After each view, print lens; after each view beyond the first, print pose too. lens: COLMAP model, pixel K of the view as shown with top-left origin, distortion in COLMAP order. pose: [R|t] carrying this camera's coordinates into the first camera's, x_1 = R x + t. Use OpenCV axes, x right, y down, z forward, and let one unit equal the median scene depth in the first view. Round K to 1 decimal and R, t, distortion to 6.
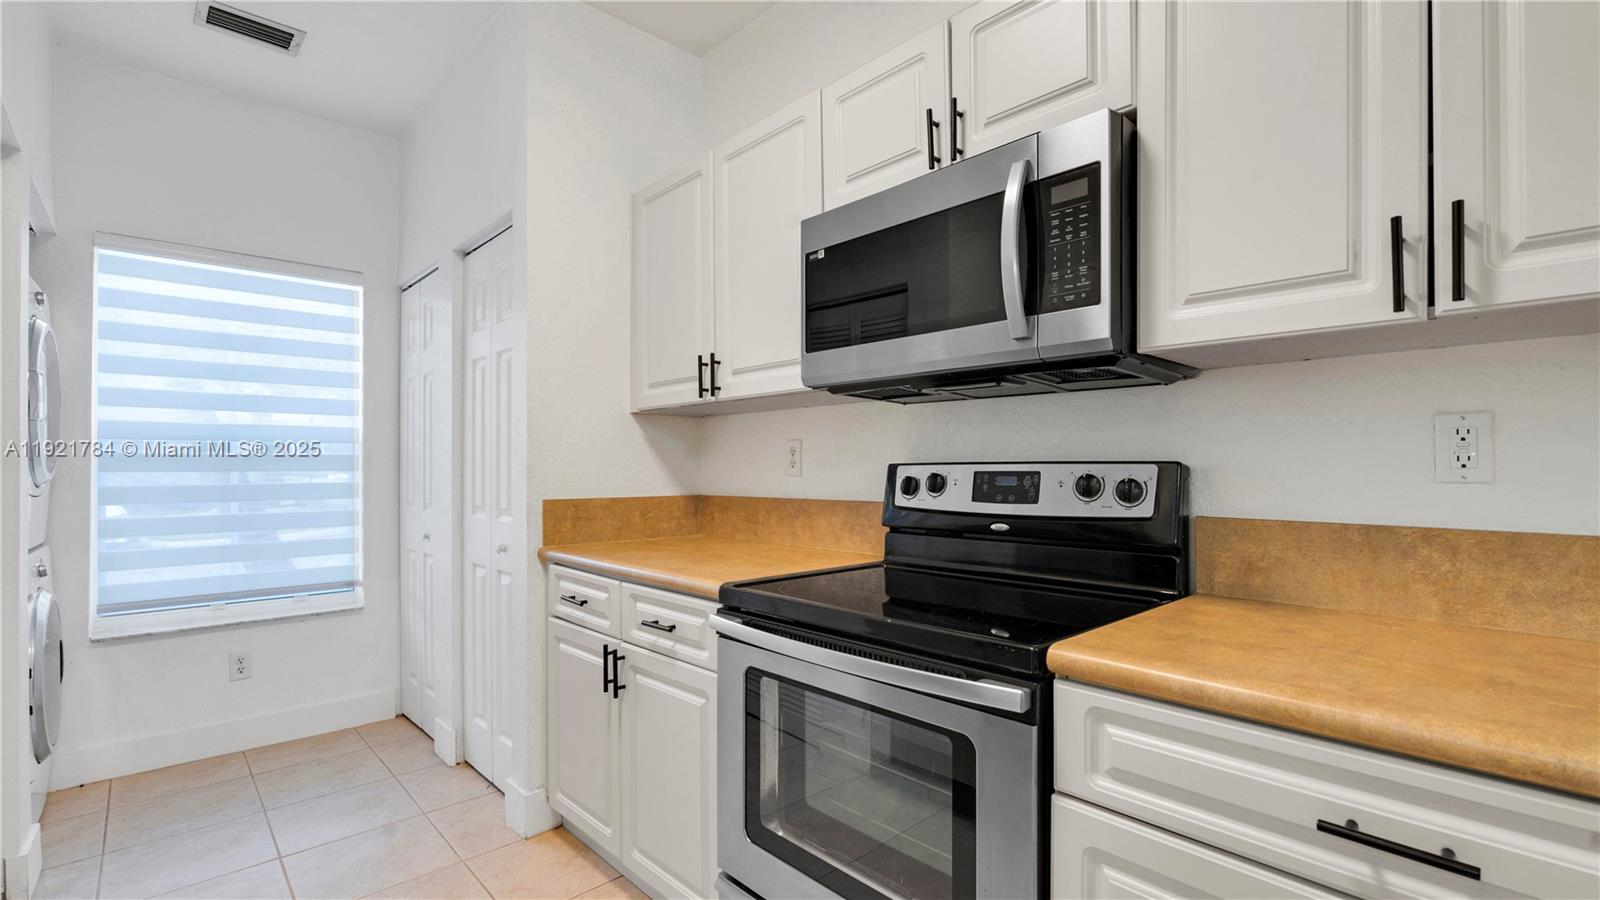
lens RADIAL K [[703.8, 0, 823.0], [0, 703.8, 457.1], [0, 0, 1]] dist [-0.003173, -0.000113]
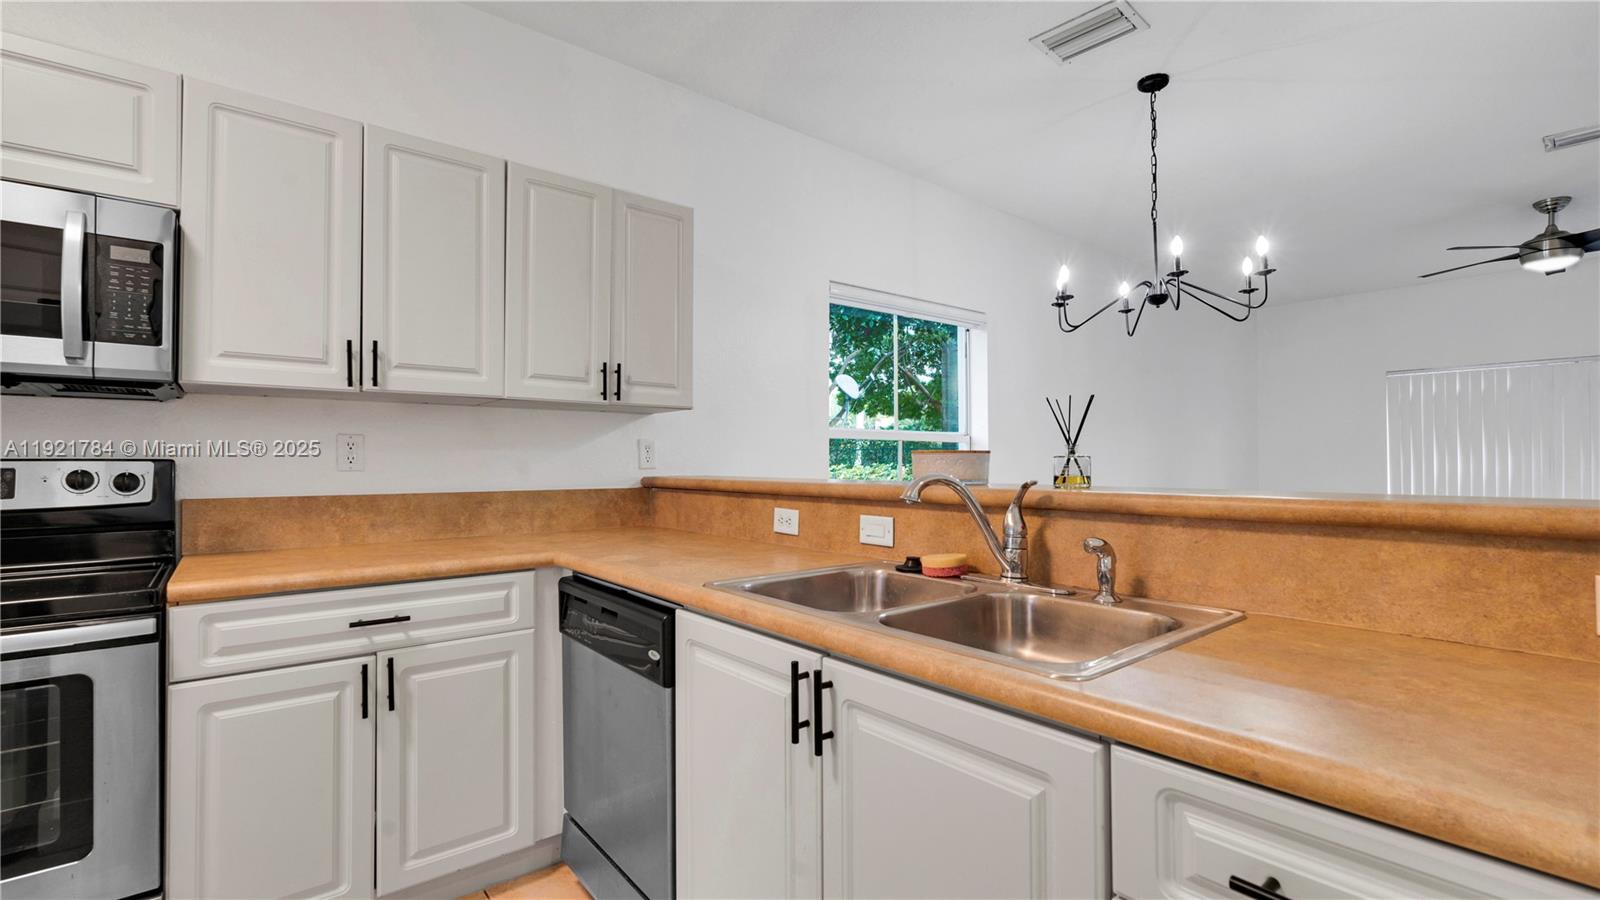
lens RADIAL K [[703.8, 0, 795.4], [0, 703.8, 462.9], [0, 0, 1]] dist [-0.003173, -0.000113]
pose [[0.075228, -0.000888, 0.997166, -0.894233], [-0.009338, 0.999955, 0.001595, -0.001145], [-0.997123, -0.009432, 0.075217, -0.356958]]
